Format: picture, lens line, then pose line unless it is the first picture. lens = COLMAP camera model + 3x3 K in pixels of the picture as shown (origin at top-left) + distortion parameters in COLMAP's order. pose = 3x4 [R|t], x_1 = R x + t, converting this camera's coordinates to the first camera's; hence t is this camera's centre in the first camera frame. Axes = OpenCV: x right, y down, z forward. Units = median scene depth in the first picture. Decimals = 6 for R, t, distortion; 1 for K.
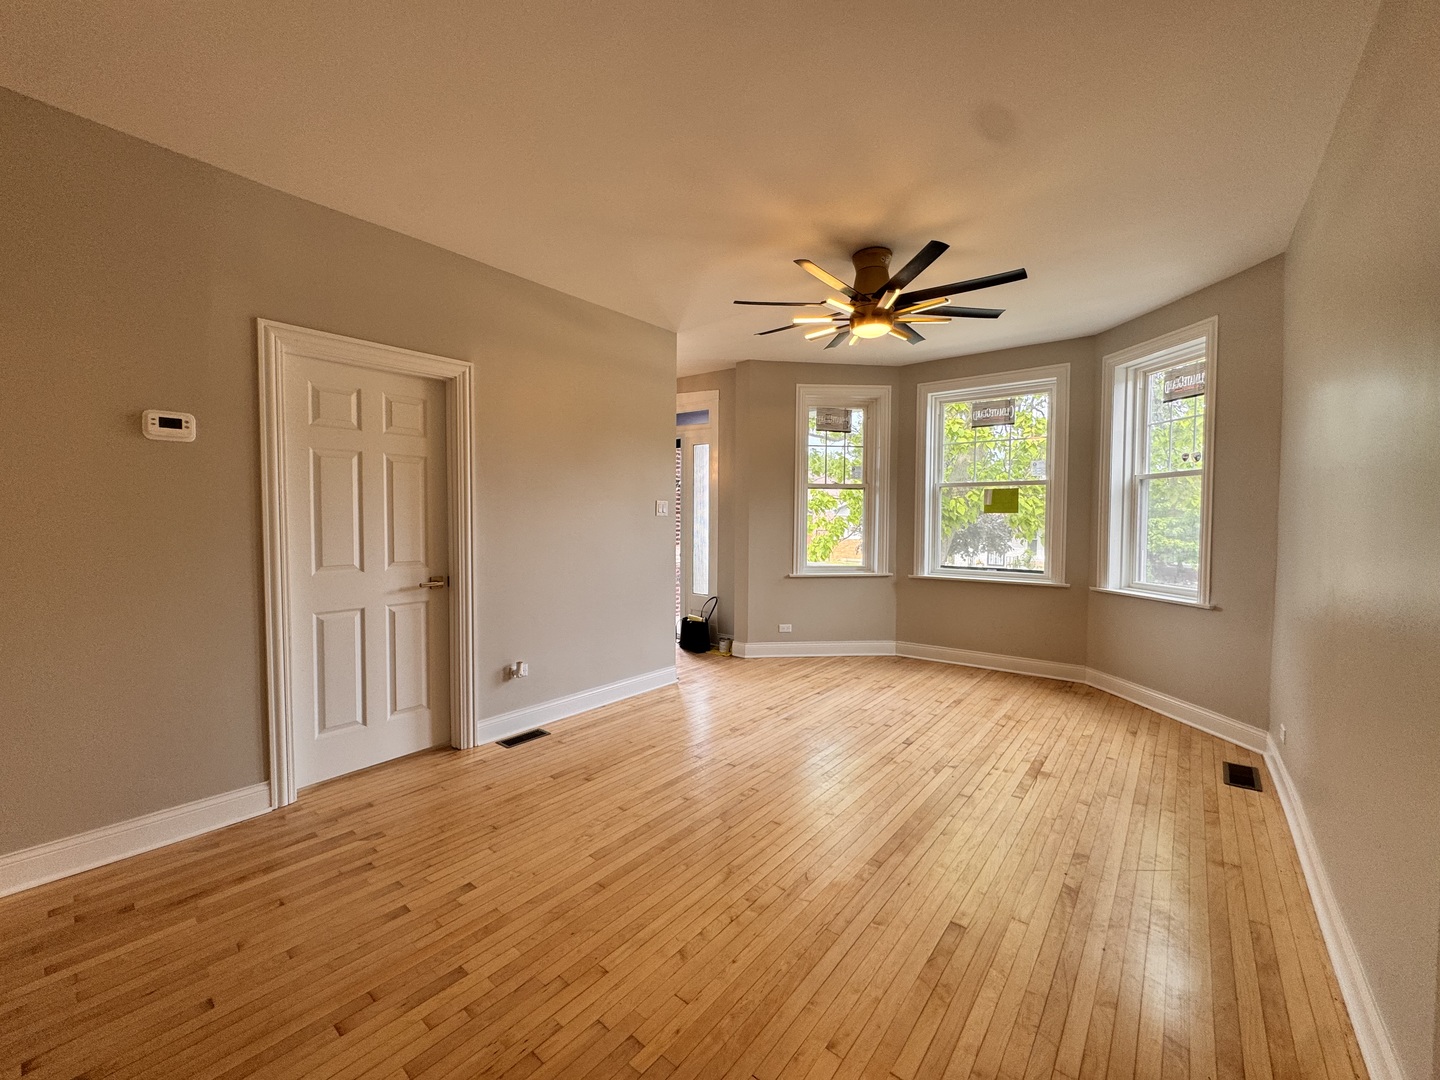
lens RADIAL K [[574.3, 0, 719.3], [0, 574.3, 535.4], [0, 0, 1]] dist [-0.002159, 0.000180]
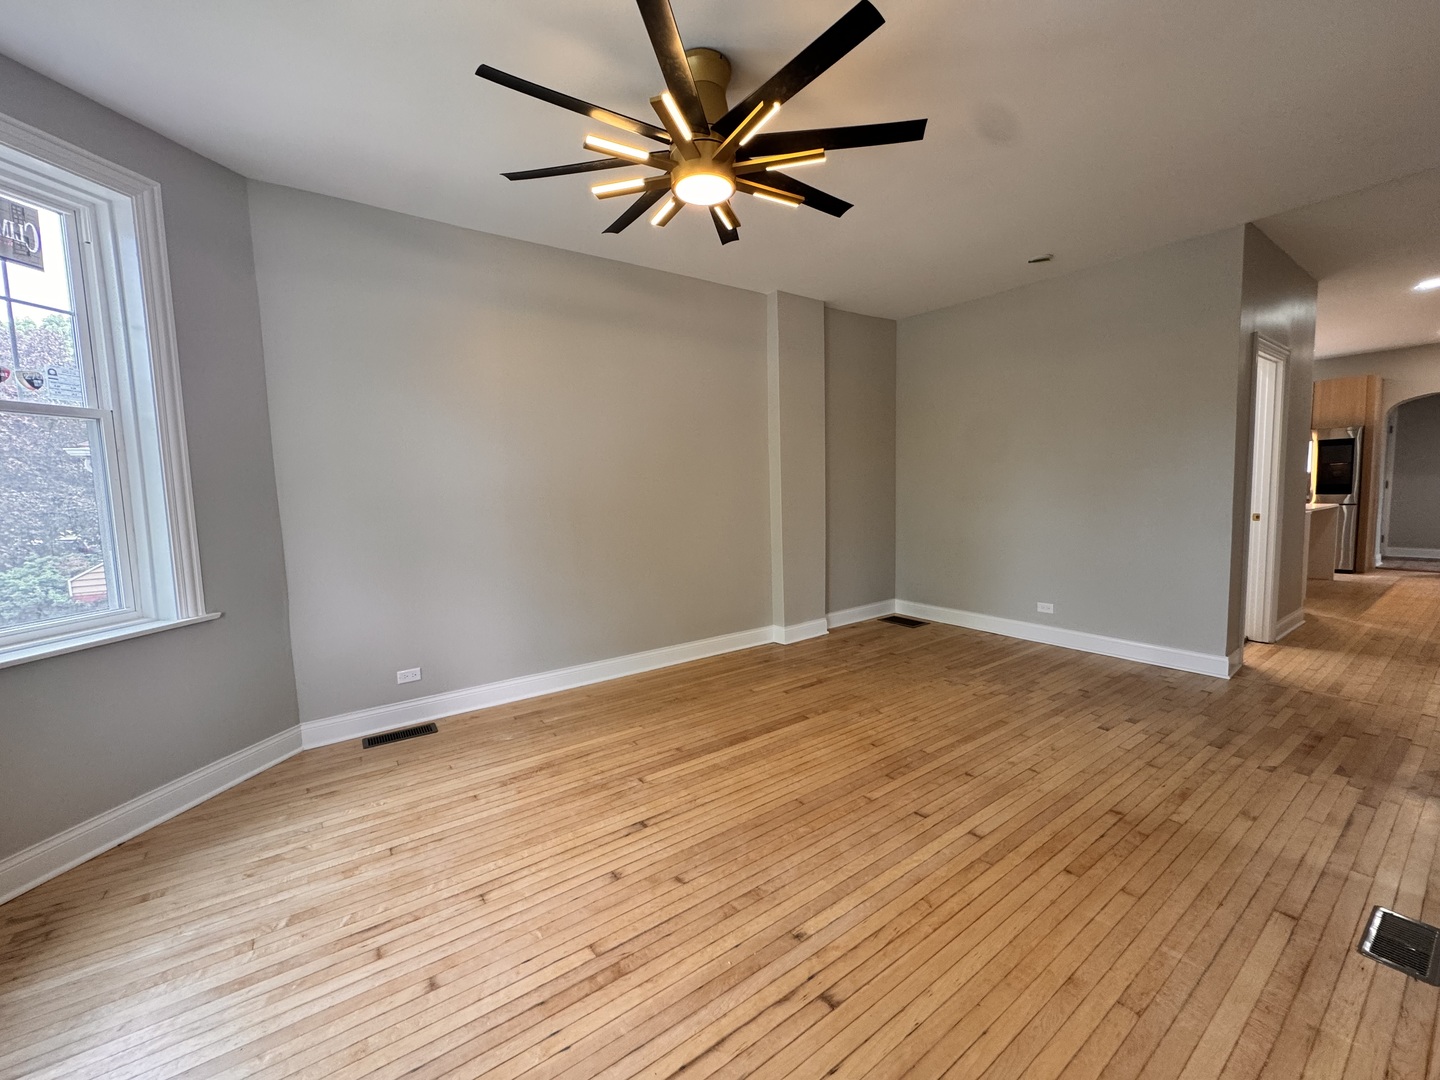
lens RADIAL K [[574.3, 0, 719.3], [0, 574.3, 535.4], [0, 0, 1]] dist [-0.002159, 0.000180]
pose [[-0.963976, -0.003757, 0.265961, 0.056859], [0.029333, 0.992300, 0.120334, -0.034908], [-0.264365, 0.123800, -0.956444, 1.289724]]
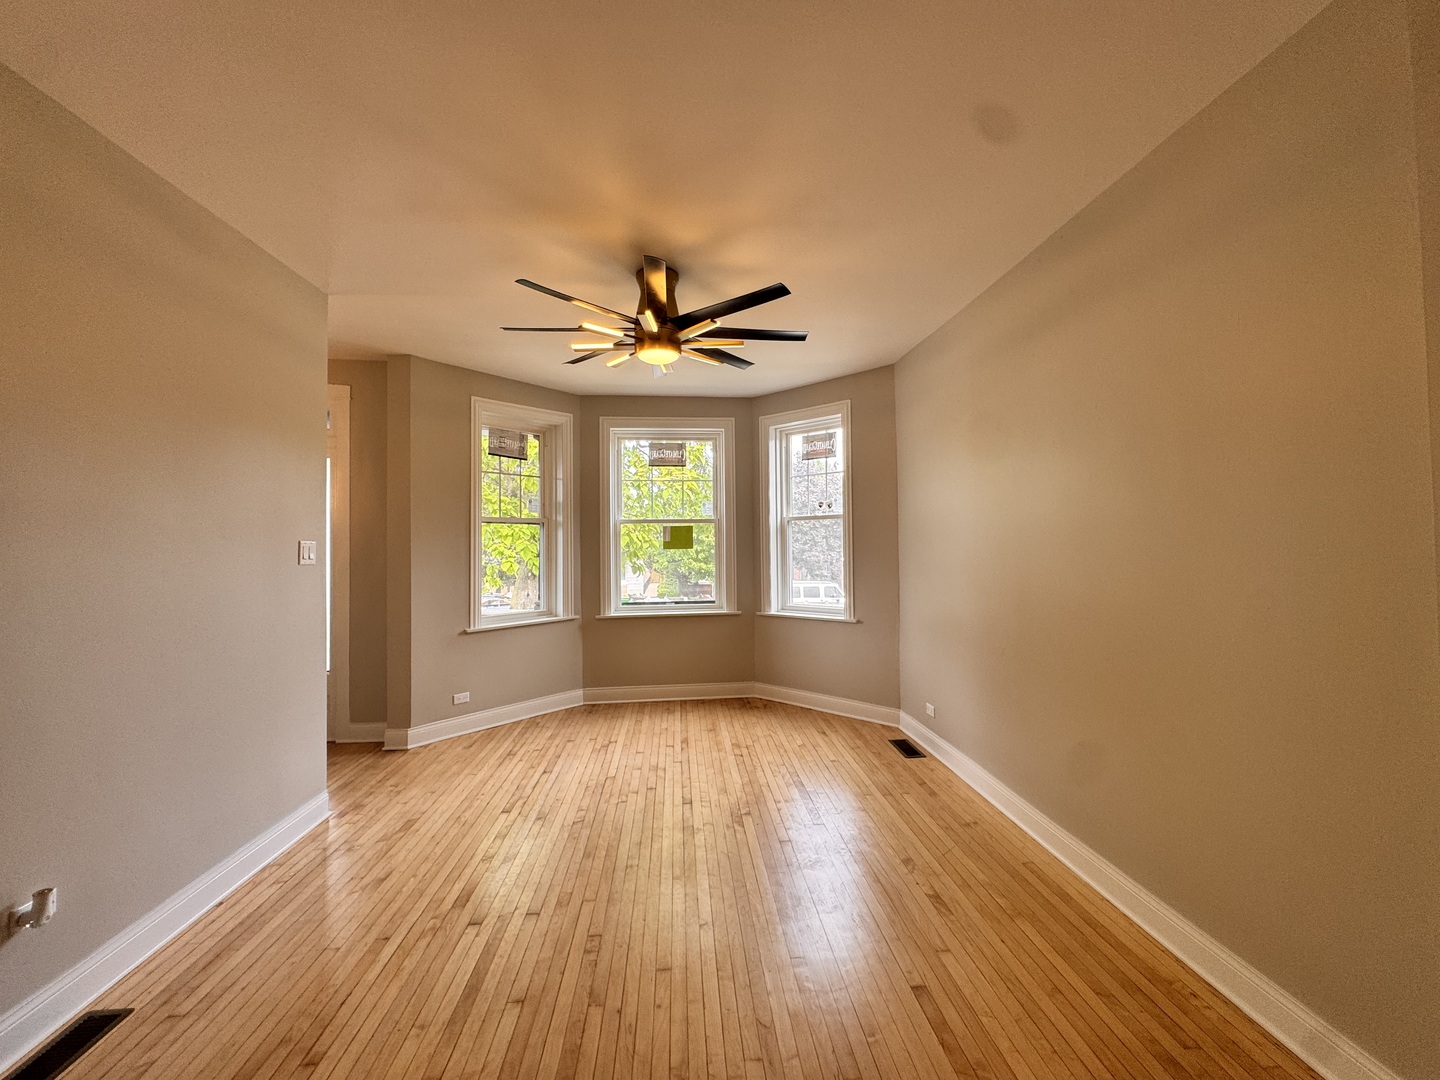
lens RADIAL K [[574.3, 0, 719.3], [0, 574.3, 535.4], [0, 0, 1]] dist [-0.002159, 0.000180]
pose [[0.725986, -0.001091, 0.687709, -0.226044], [0.036035, 0.998685, -0.036457, -0.028212], [-0.686765, 0.051248, 0.725071, 0.222580]]
